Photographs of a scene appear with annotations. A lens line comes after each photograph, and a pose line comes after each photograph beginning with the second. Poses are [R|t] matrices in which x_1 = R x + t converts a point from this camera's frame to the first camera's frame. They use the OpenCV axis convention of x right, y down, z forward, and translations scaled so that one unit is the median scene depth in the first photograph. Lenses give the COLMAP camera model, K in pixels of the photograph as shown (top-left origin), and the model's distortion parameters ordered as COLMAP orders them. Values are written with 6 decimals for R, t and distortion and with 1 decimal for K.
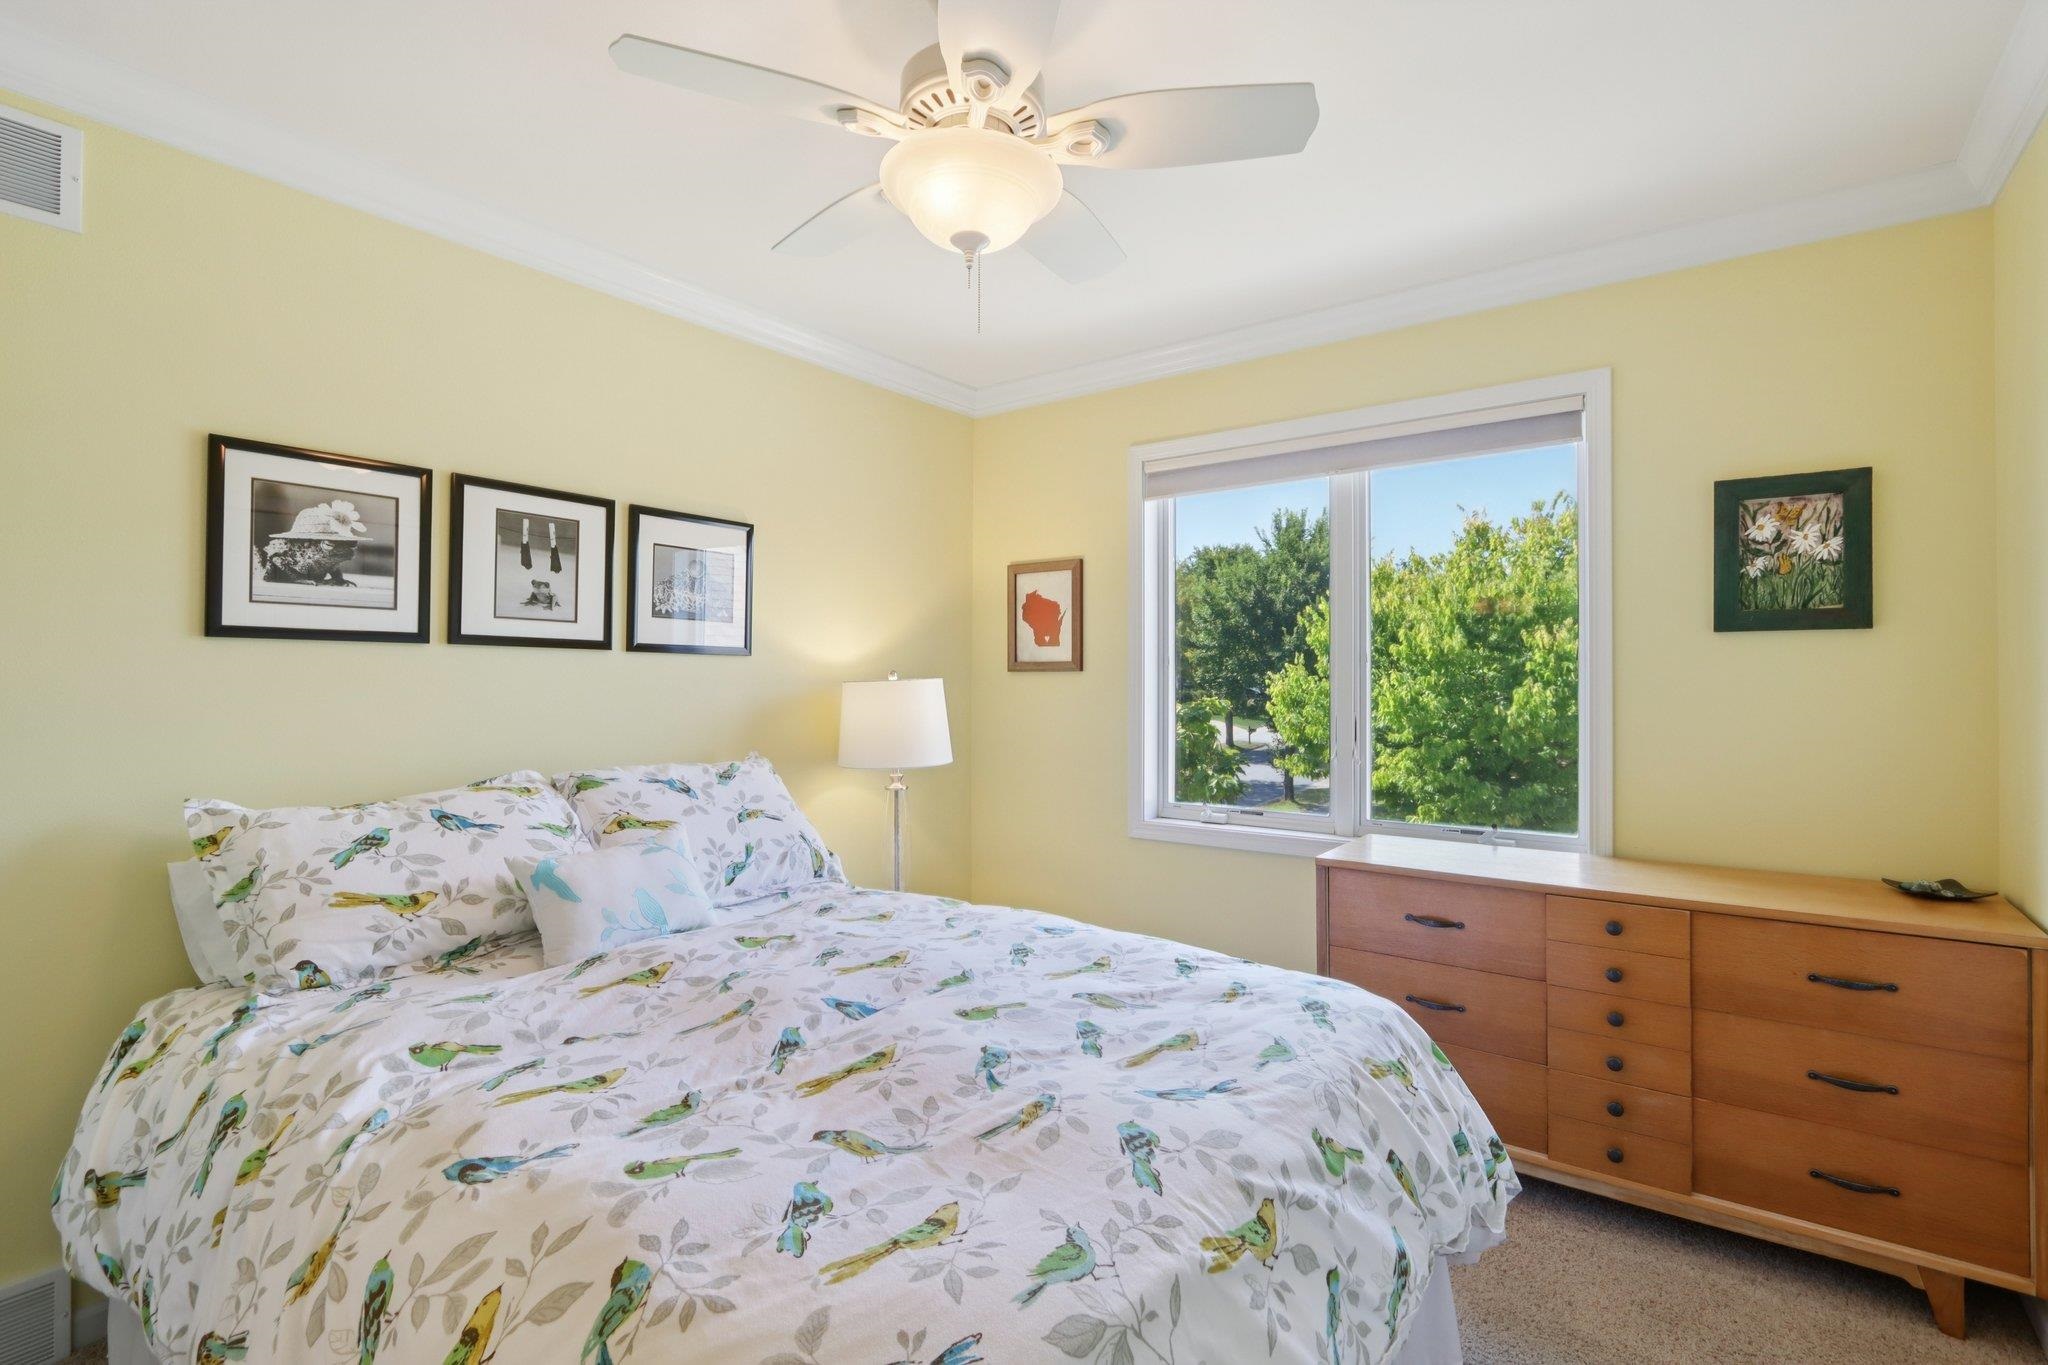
lens RADIAL K [[946.3, 0, 1023.5], [0, 946.3, 670.9], [0, 0, 1]] dist [-0.015080, 0.002045]
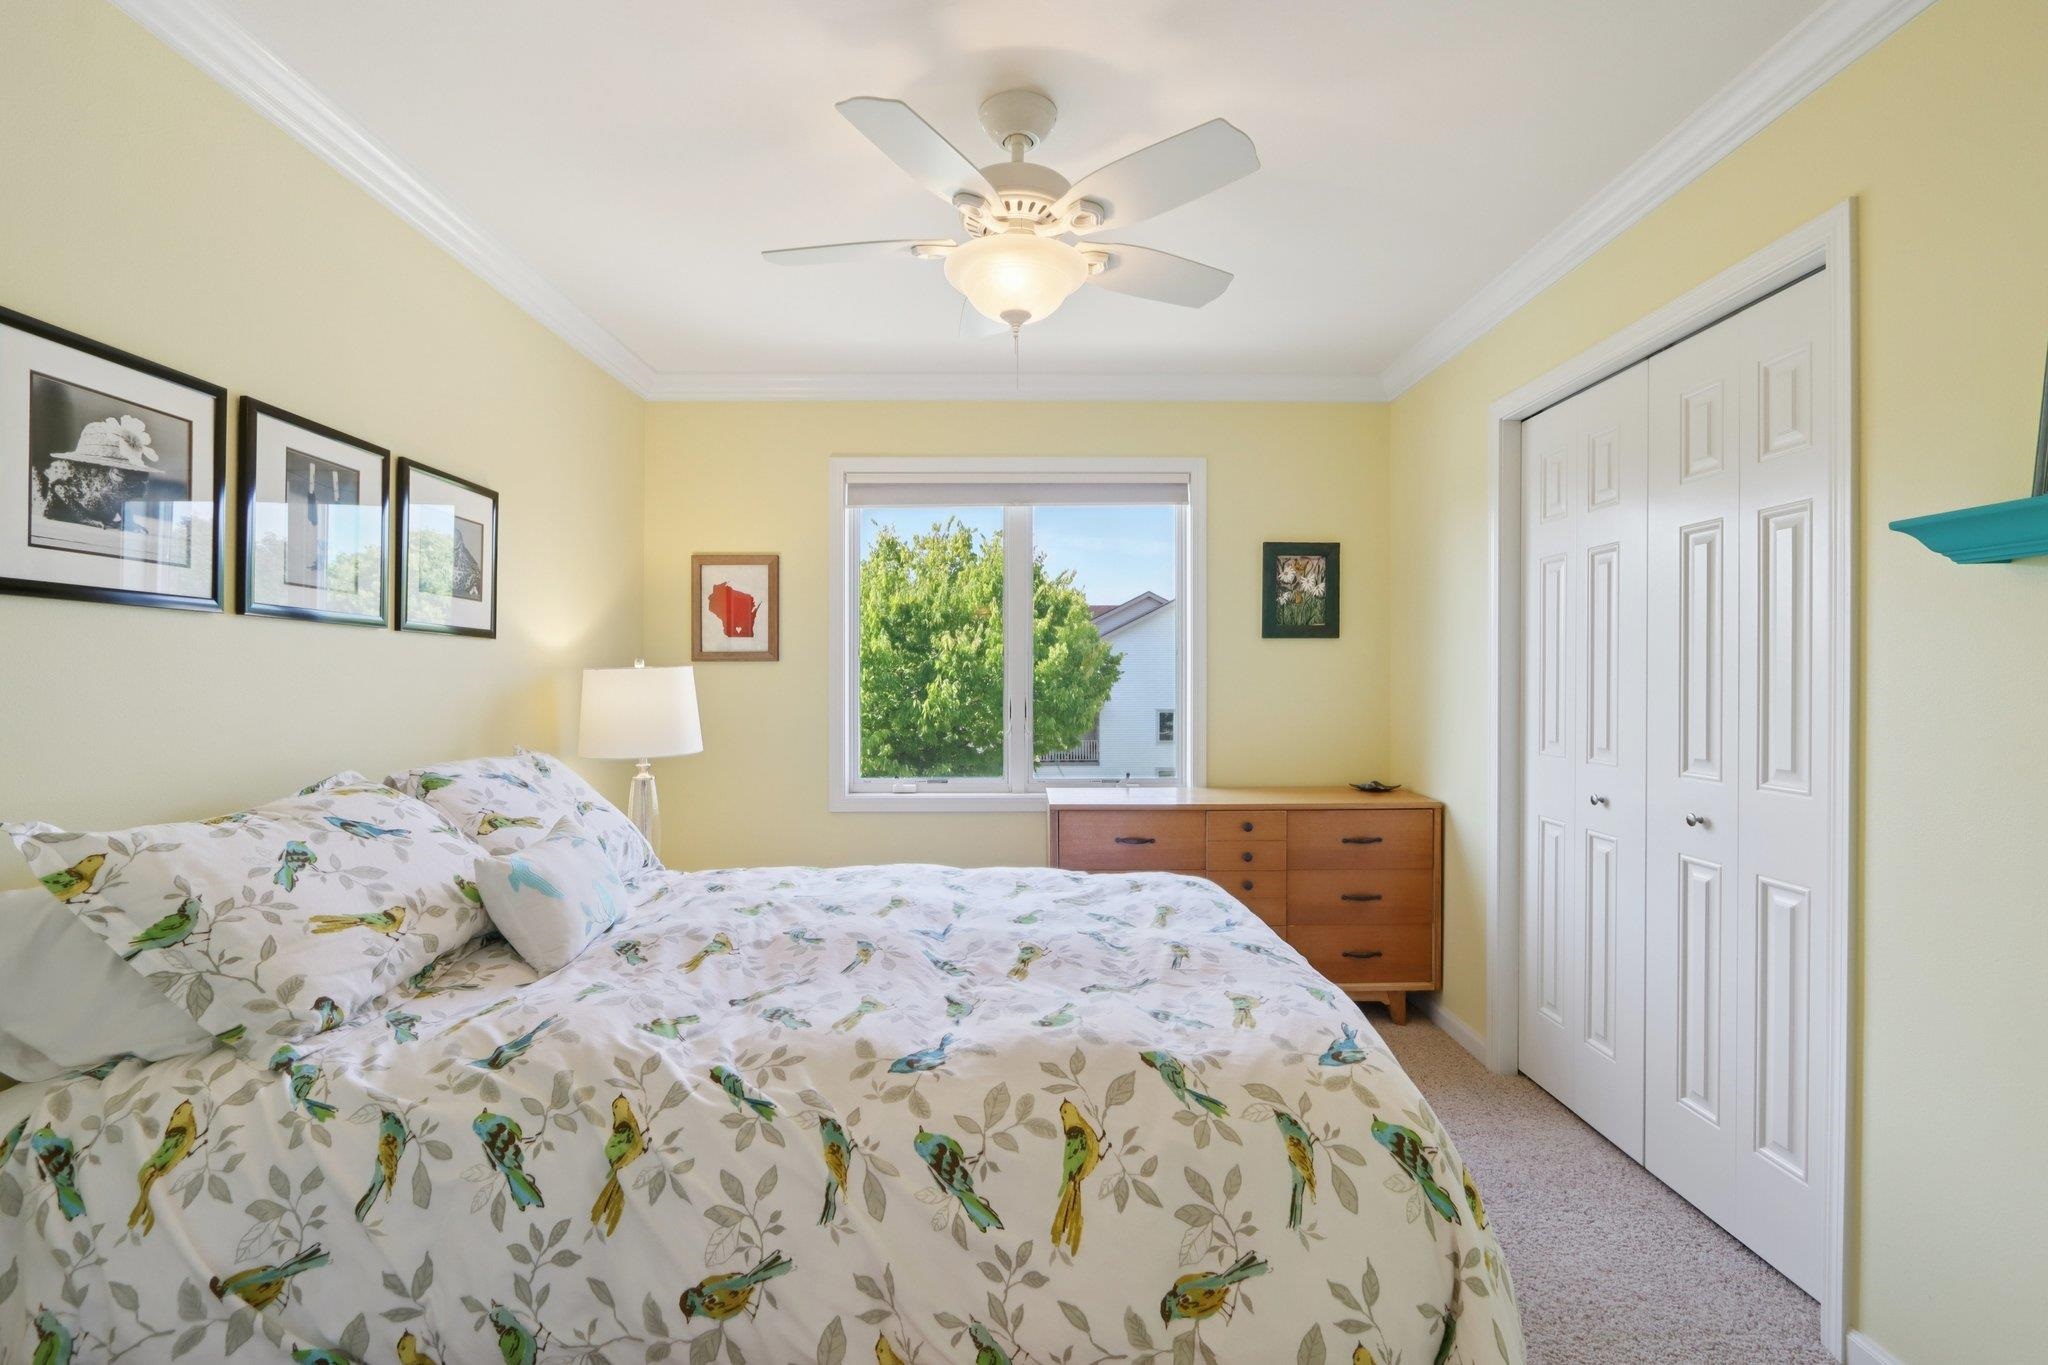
lens RADIAL K [[946.3, 0, 1023.1], [0, 946.3, 683.3], [0, 0, 1]] dist [-0.015080, 0.002045]
pose [[0.795514, -0.004672, 0.605918, -0.590300], [-0.003854, 0.999911, 0.012770, 0.016684], [-0.605923, -0.012494, 0.795425, -0.014998]]
